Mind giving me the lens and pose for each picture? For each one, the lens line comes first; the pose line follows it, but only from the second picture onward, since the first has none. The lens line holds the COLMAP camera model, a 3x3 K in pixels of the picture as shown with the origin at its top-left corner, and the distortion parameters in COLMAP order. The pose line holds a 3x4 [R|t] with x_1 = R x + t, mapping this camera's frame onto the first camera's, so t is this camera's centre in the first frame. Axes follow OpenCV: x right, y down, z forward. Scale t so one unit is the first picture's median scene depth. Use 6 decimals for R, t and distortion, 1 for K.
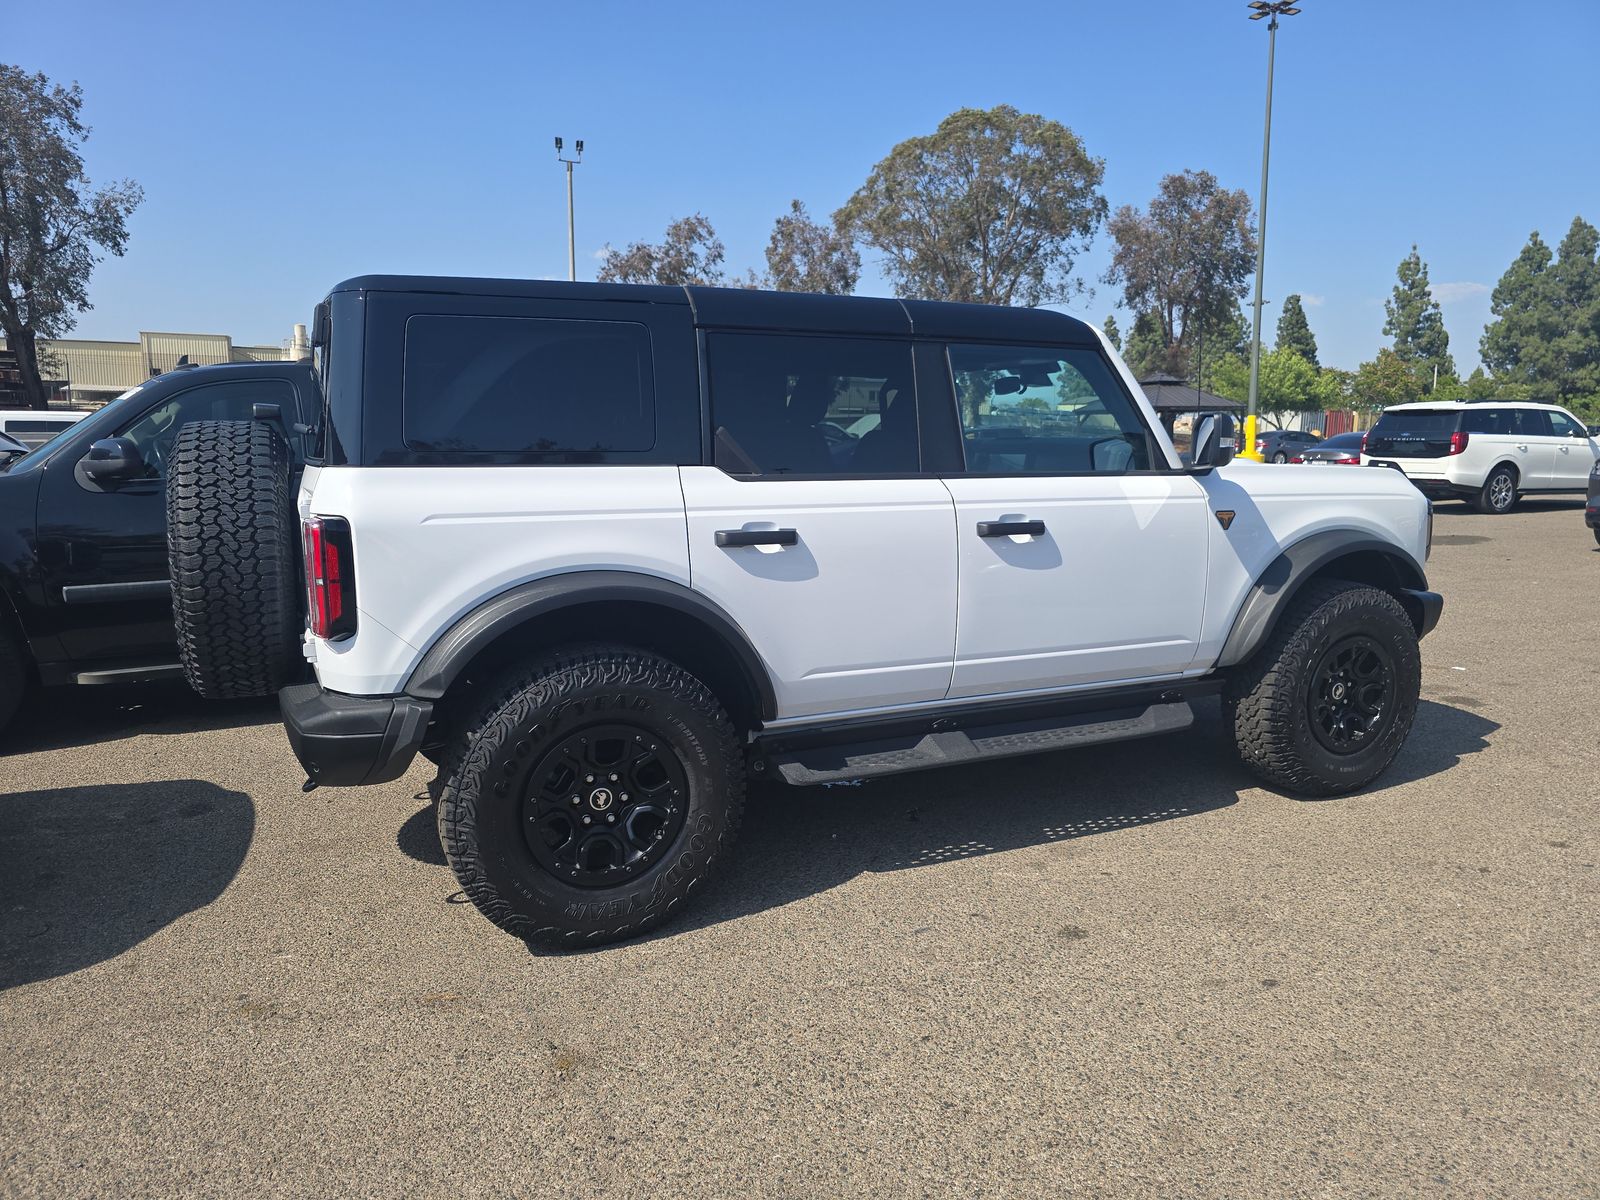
lens RADIAL K [[1067.1, 0, 800.0], [0, 1067.1, 600.0], [0, 0, 1]] dist [0.052191, -0.047720]
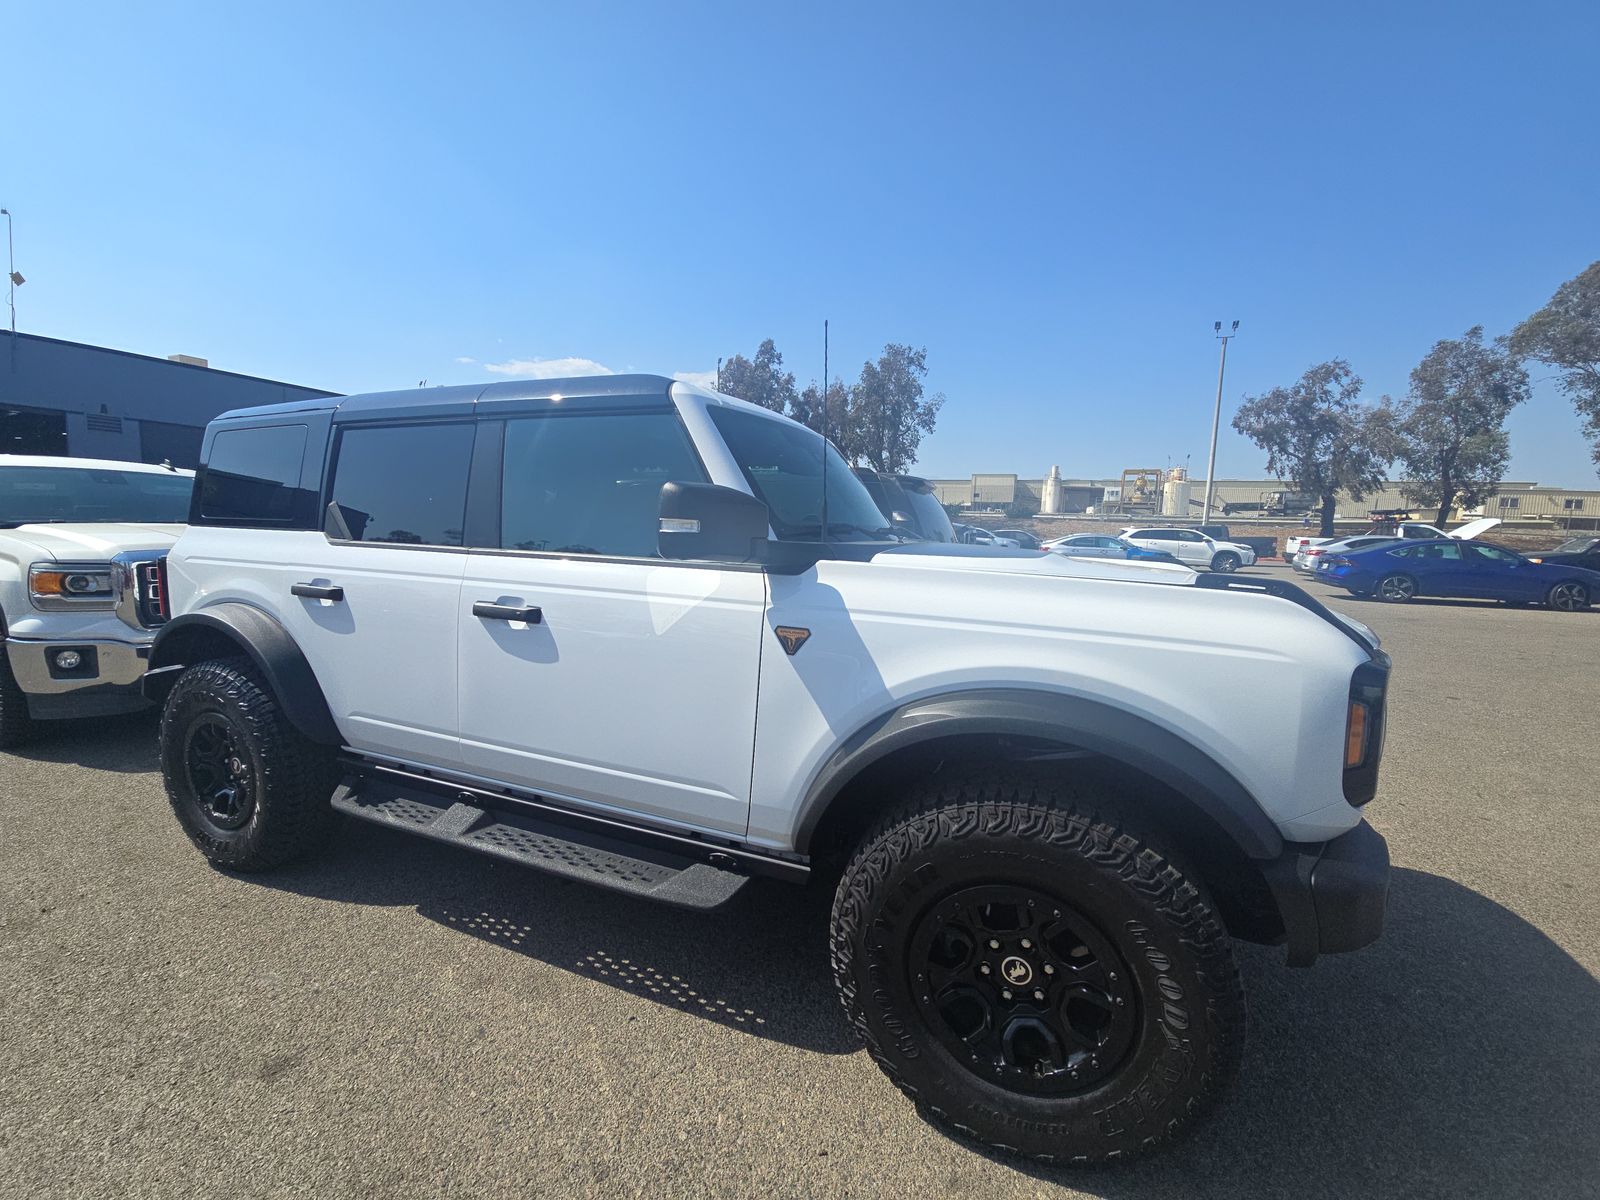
lens RADIAL K [[654.5, 0, 793.4], [0, 654.5, 605.9], [0, 0, 1]] dist [-0.006584, -0.000635]
pose [[0.677762, 0.104991, -0.727747, 0.675318], [-0.133077, 0.990923, 0.019022, -0.101037], [0.723139, 0.083954, 0.685582, 0.687517]]
